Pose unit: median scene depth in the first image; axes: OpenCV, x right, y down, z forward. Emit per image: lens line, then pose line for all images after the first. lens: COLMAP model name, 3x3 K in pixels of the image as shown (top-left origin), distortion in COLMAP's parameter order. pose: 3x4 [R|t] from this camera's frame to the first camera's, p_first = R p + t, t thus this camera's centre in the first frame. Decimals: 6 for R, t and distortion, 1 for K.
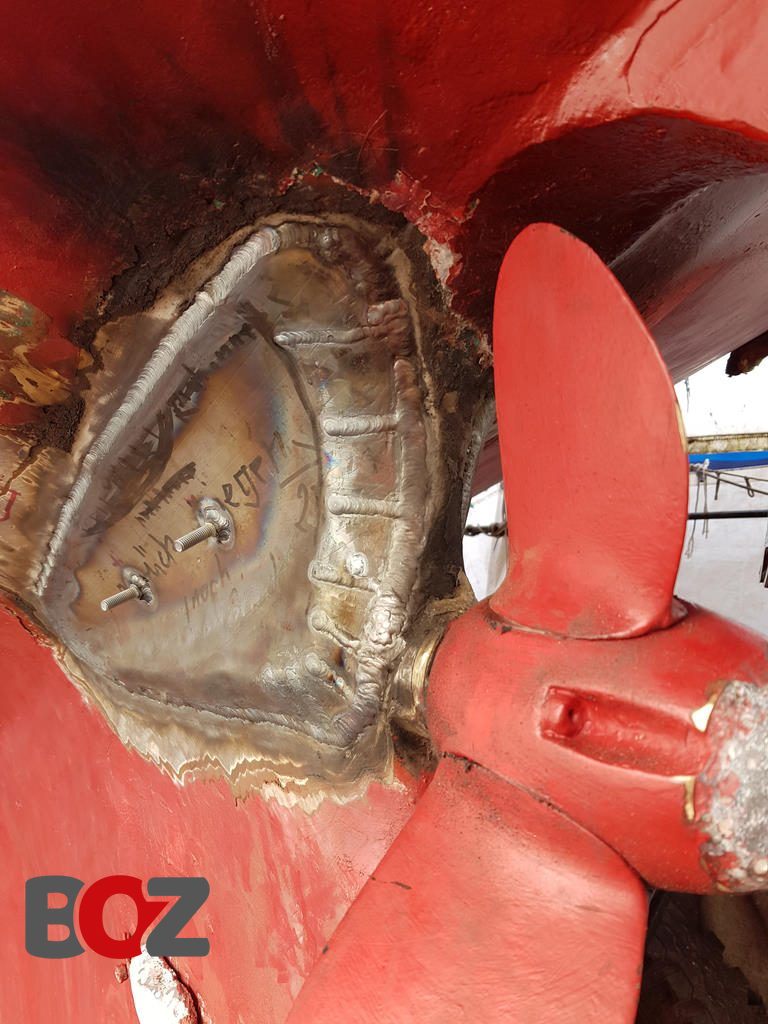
lens RADIAL K [[770.7, 0, 384.0], [0, 770.7, 512.0], [0, 0, 1]] dist [0.031782, -0.001677]
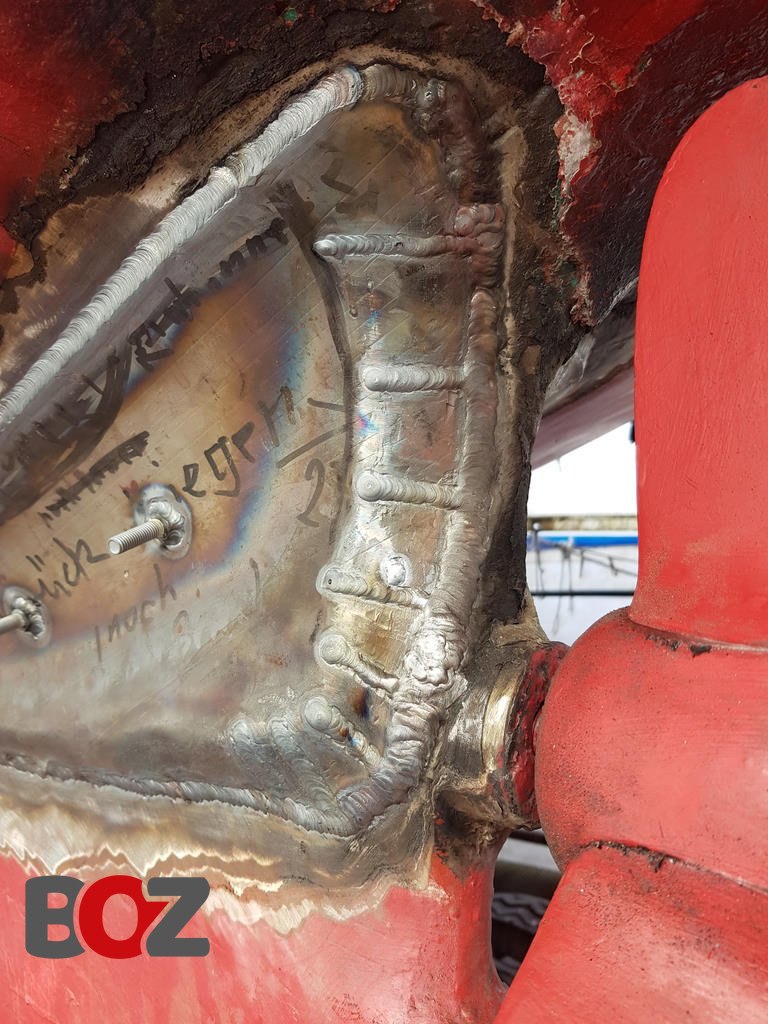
lens RADIAL K [[805.6, 0, 382.0], [0, 805.6, 486.6], [0, 0, 1]] dist [0.029939, -0.095196]
pose [[0.983889, 0.063634, 0.167073, -0.175669], [-0.044072, 0.992001, -0.118289, 0.078492], [-0.173264, 0.109020, 0.978823, 0.253661]]
